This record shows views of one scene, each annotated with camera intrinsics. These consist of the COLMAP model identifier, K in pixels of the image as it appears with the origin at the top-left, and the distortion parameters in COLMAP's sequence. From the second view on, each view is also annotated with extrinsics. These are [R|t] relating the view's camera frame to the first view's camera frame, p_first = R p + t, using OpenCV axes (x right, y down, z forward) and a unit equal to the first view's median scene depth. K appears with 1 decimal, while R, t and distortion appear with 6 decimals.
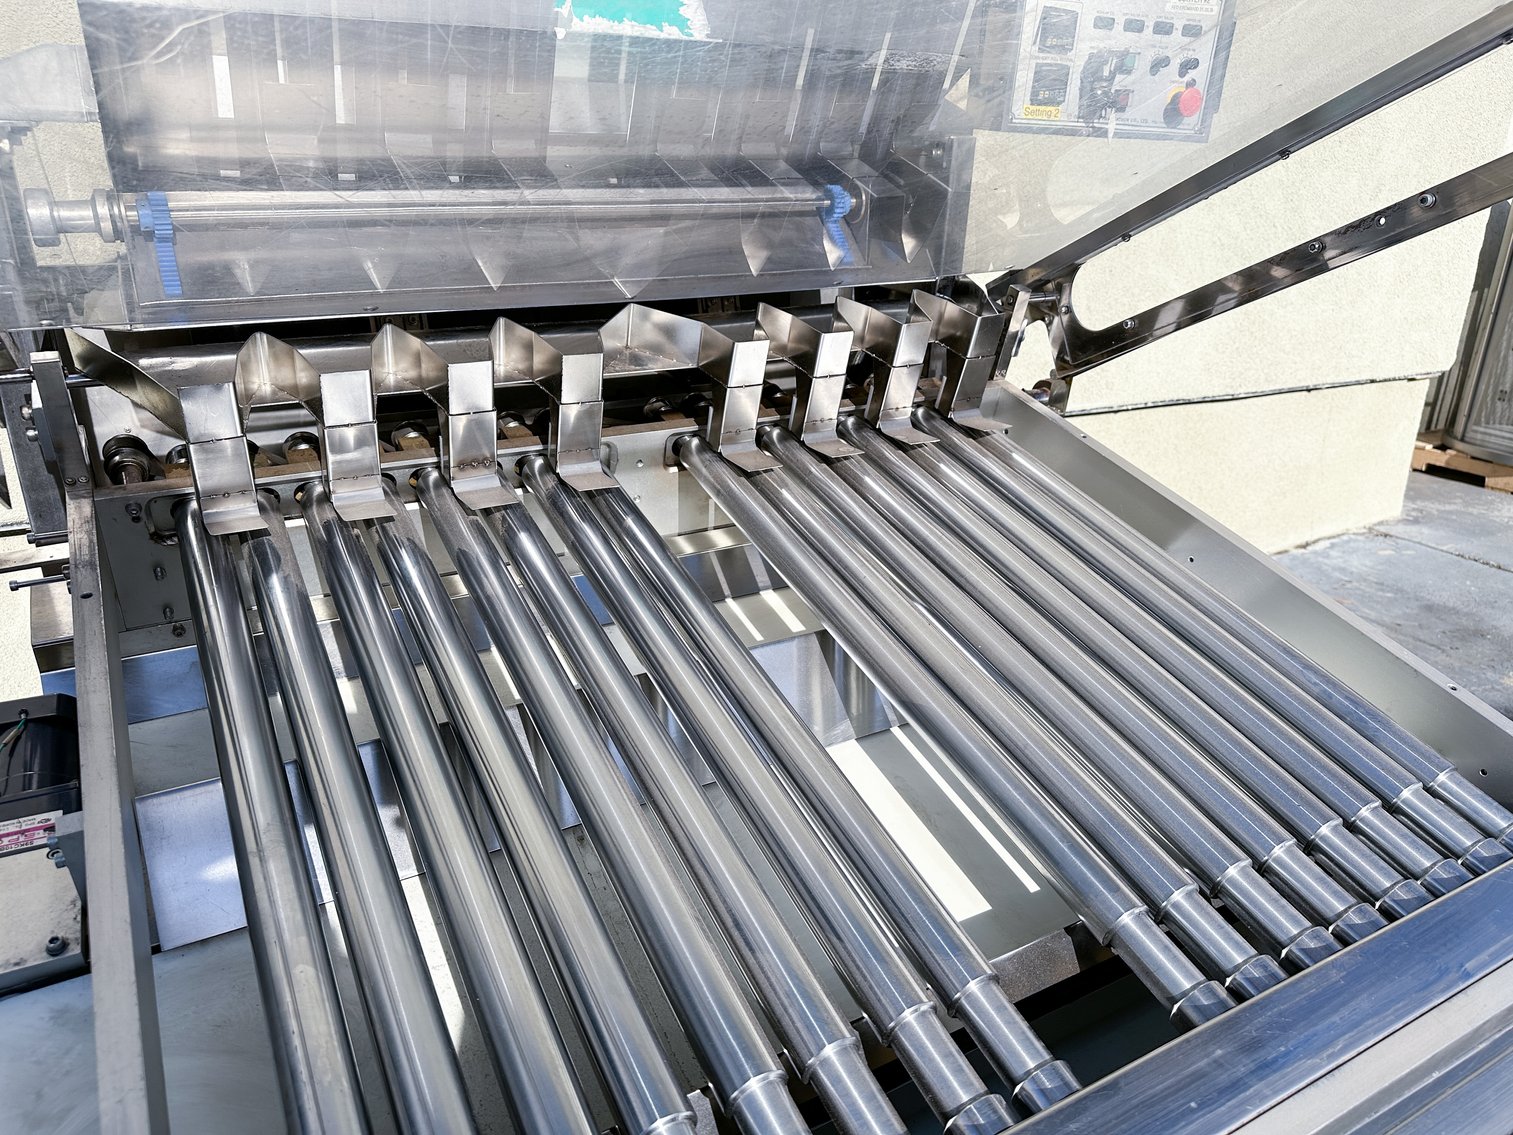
lens RADIAL K [[1057.1, 0, 754.6], [0, 1057.1, 570.4], [0, 0, 1]] dist [0.013887, -0.022547]
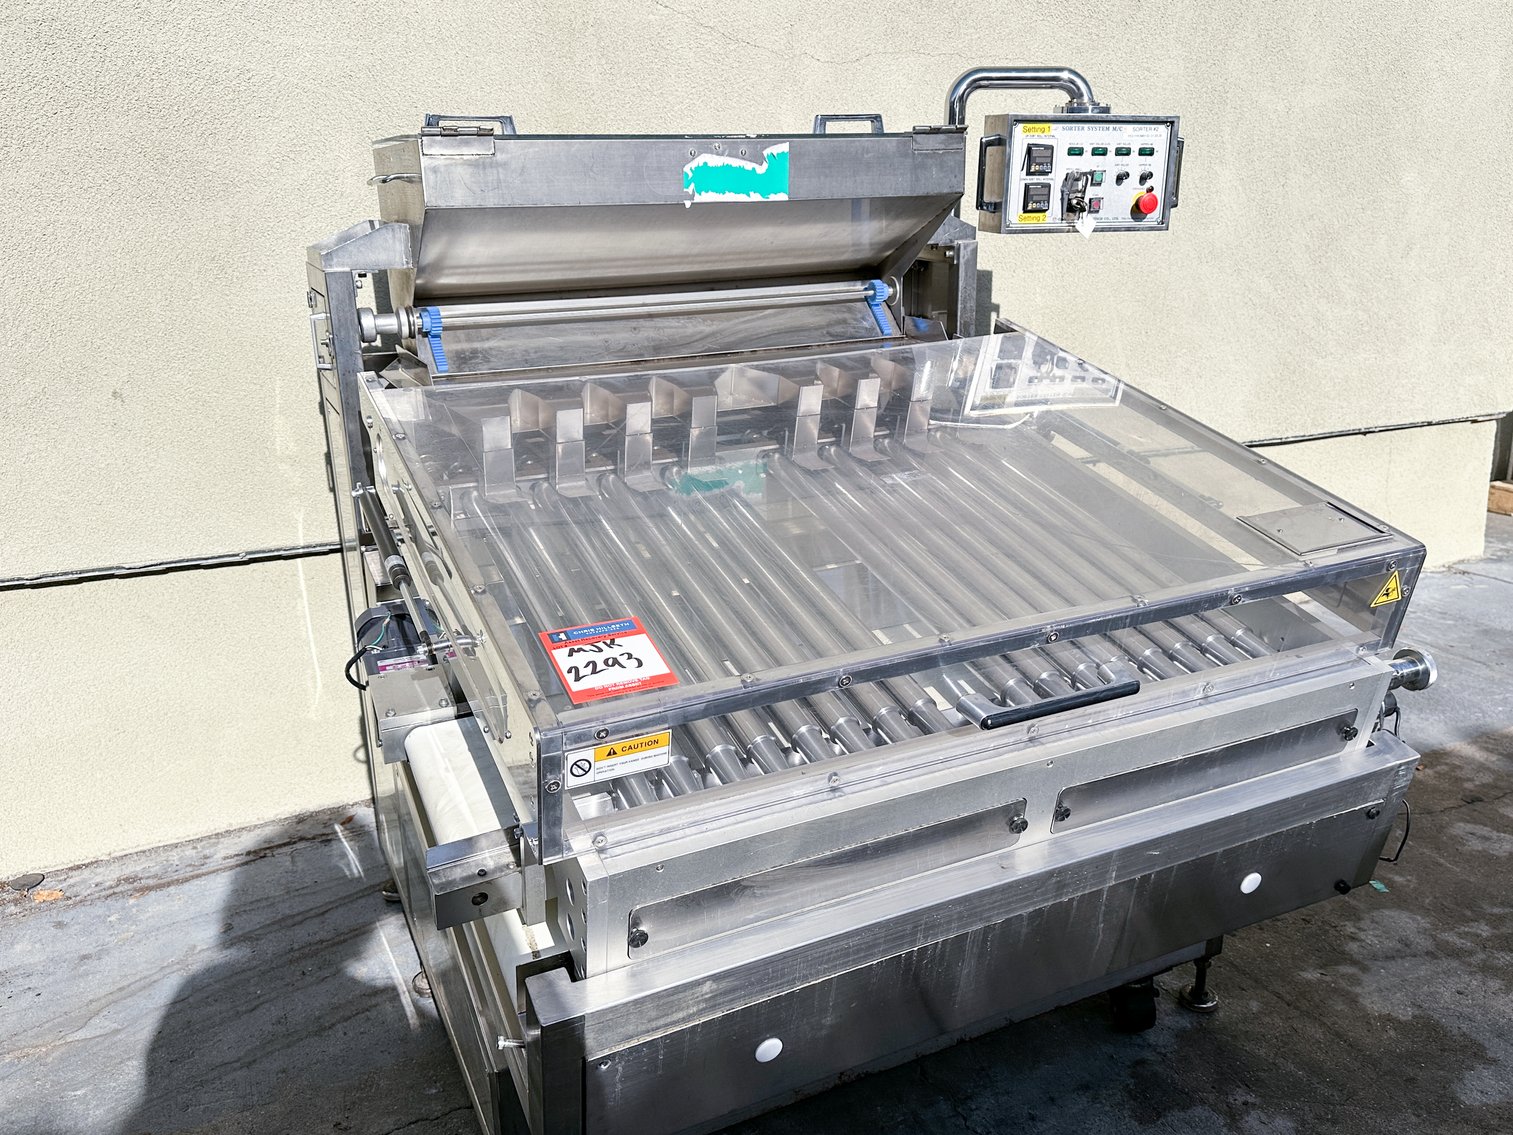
lens RADIAL K [[1158.6, 0, 761.5], [0, 1158.6, 580.9], [0, 0, 1]] dist [0.086712, -0.136534]
pose [[0.996034, -0.022245, -0.086146, 0.062213], [0.015257, 0.996602, -0.080938, 0.196502], [0.087654, 0.079302, 0.992989, -0.649400]]
